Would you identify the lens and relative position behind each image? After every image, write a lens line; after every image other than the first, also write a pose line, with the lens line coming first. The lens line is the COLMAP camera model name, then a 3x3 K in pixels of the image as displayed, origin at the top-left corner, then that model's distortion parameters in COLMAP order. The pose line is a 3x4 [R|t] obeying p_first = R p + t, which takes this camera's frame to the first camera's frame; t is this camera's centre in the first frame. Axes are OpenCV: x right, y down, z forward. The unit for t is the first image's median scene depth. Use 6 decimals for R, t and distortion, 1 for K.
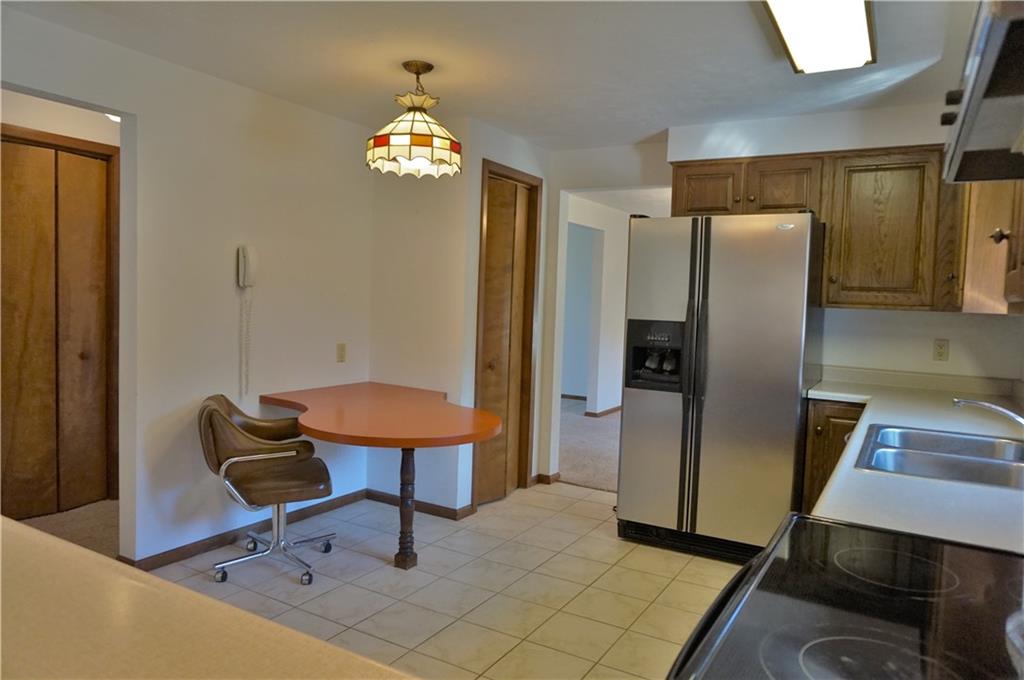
lens RADIAL K [[698.2, 0, 513.0], [0, 698.2, 341.1], [0, 0, 1]] dist [-0.027239, 0.011629]
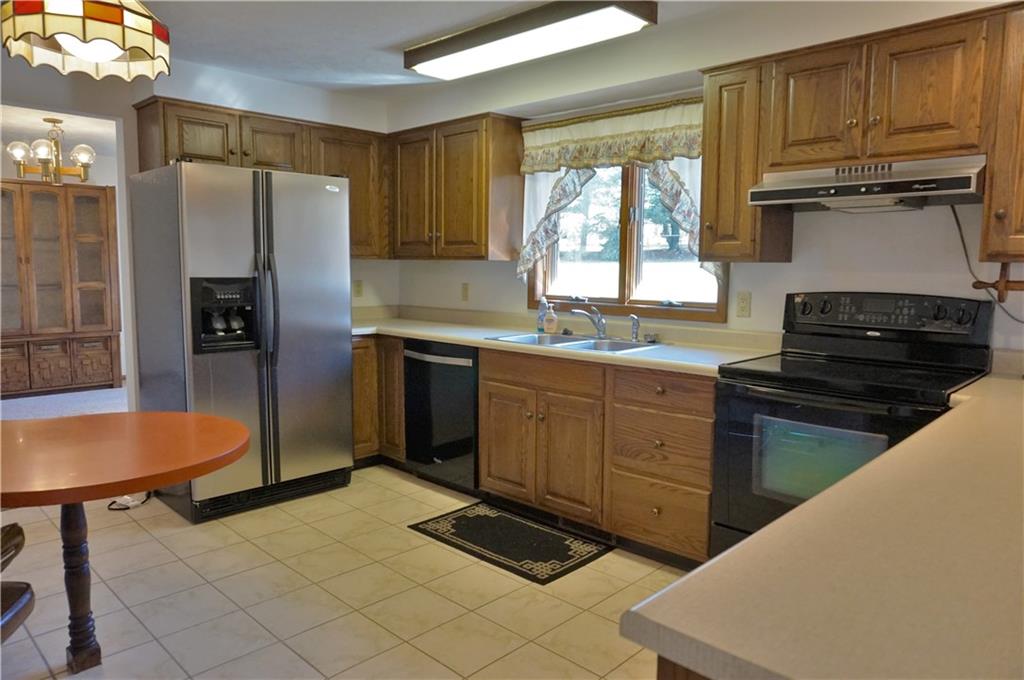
lens RADIAL K [[698.2, 0, 514.1], [0, 698.2, 337.7], [0, 0, 1]] dist [-0.027239, 0.011629]
pose [[0.246237, -0.134426, 0.959842, -0.620340], [0.057876, 0.990607, 0.123887, -0.043486], [-0.967480, 0.025046, 0.251704, 0.404593]]
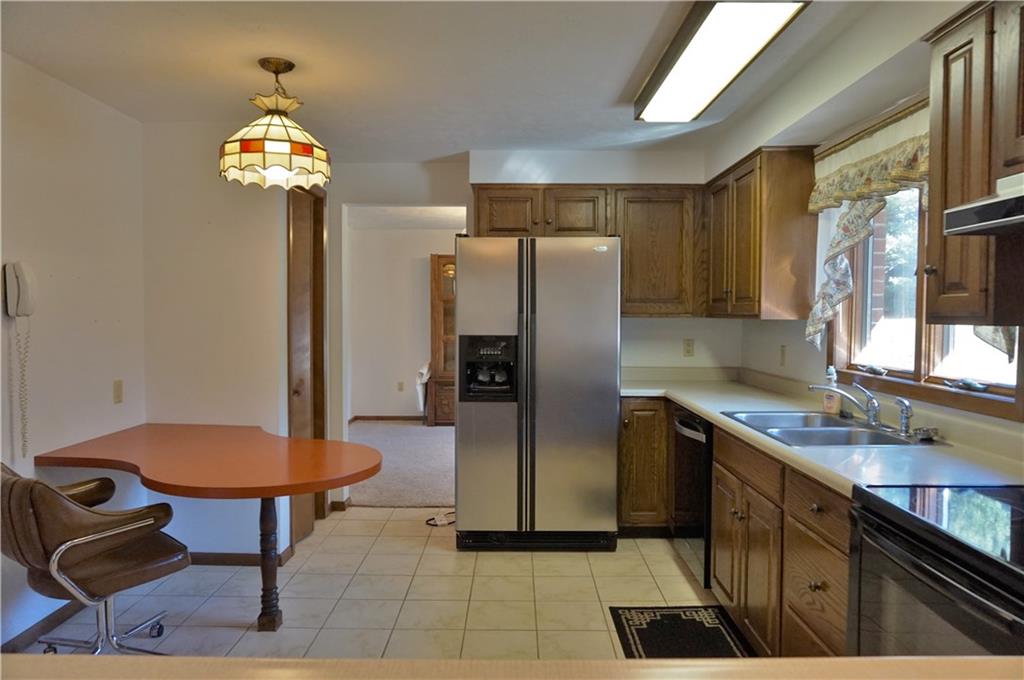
lens RADIAL K [[698.2, 0, 513.7], [0, 698.2, 341.4], [0, 0, 1]] dist [-0.027239, 0.011629]
pose [[0.865581, -0.051205, 0.498144, -0.292535], [0.056272, 0.998404, 0.004849, -0.024019], [-0.497597, 0.023835, 0.867081, 0.073209]]
